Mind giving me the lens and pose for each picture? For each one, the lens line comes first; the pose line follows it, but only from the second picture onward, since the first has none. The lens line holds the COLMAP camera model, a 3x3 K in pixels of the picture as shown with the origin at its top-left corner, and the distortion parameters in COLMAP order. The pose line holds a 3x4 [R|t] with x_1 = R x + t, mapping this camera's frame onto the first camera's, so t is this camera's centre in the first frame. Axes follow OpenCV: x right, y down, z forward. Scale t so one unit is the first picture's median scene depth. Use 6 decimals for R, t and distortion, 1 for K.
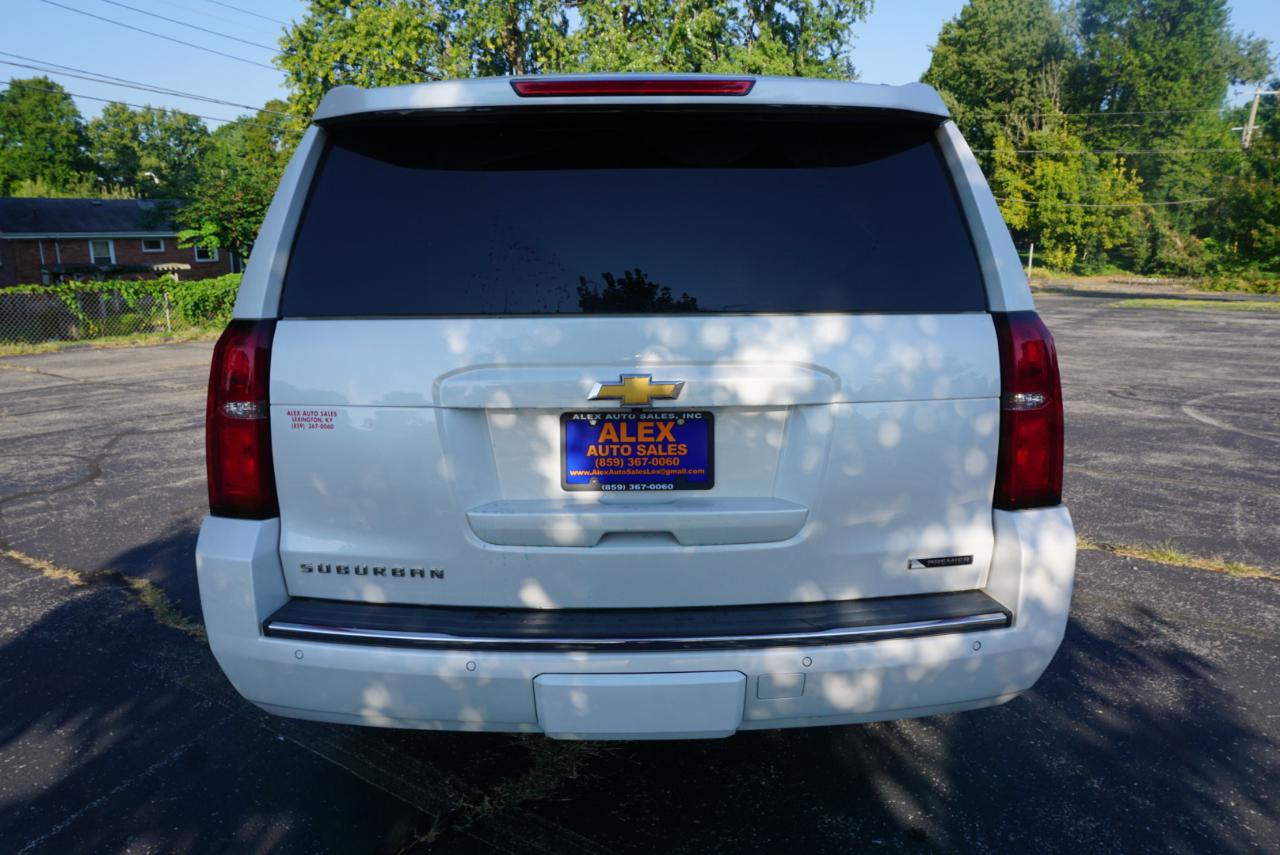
lens RADIAL K [[849.3, 0, 636.8], [0, 849.3, 432.1], [0, 0, 1]] dist [-0.042968, 0.024589]
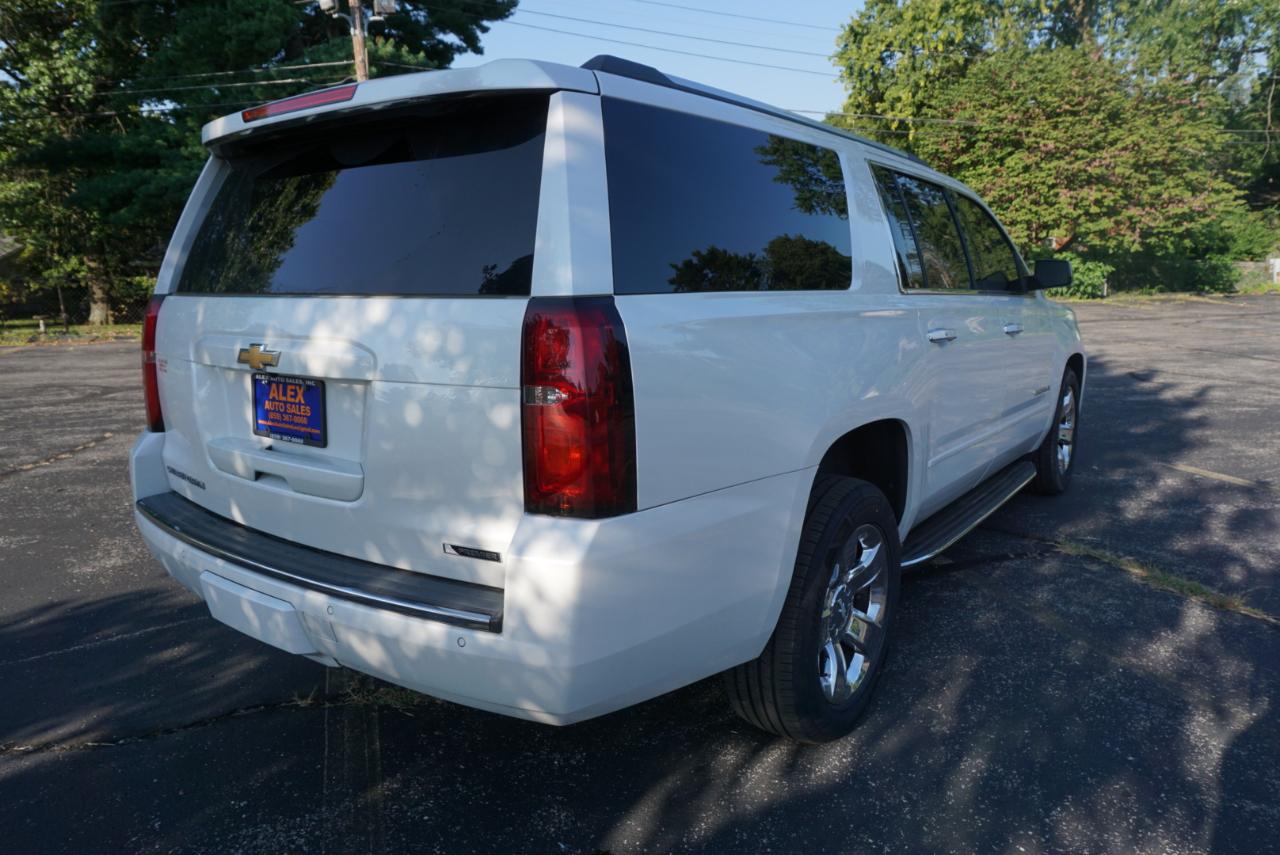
lens RADIAL K [[849.3, 0, 645.4], [0, 849.3, 430.1], [0, 0, 1]] dist [-0.042968, 0.024589]
pose [[0.803069, 0.108461, -0.585932, 1.105397], [-0.100858, 0.993849, 0.045736, -0.053174], [0.587288, 0.022367, 0.809069, 0.328612]]
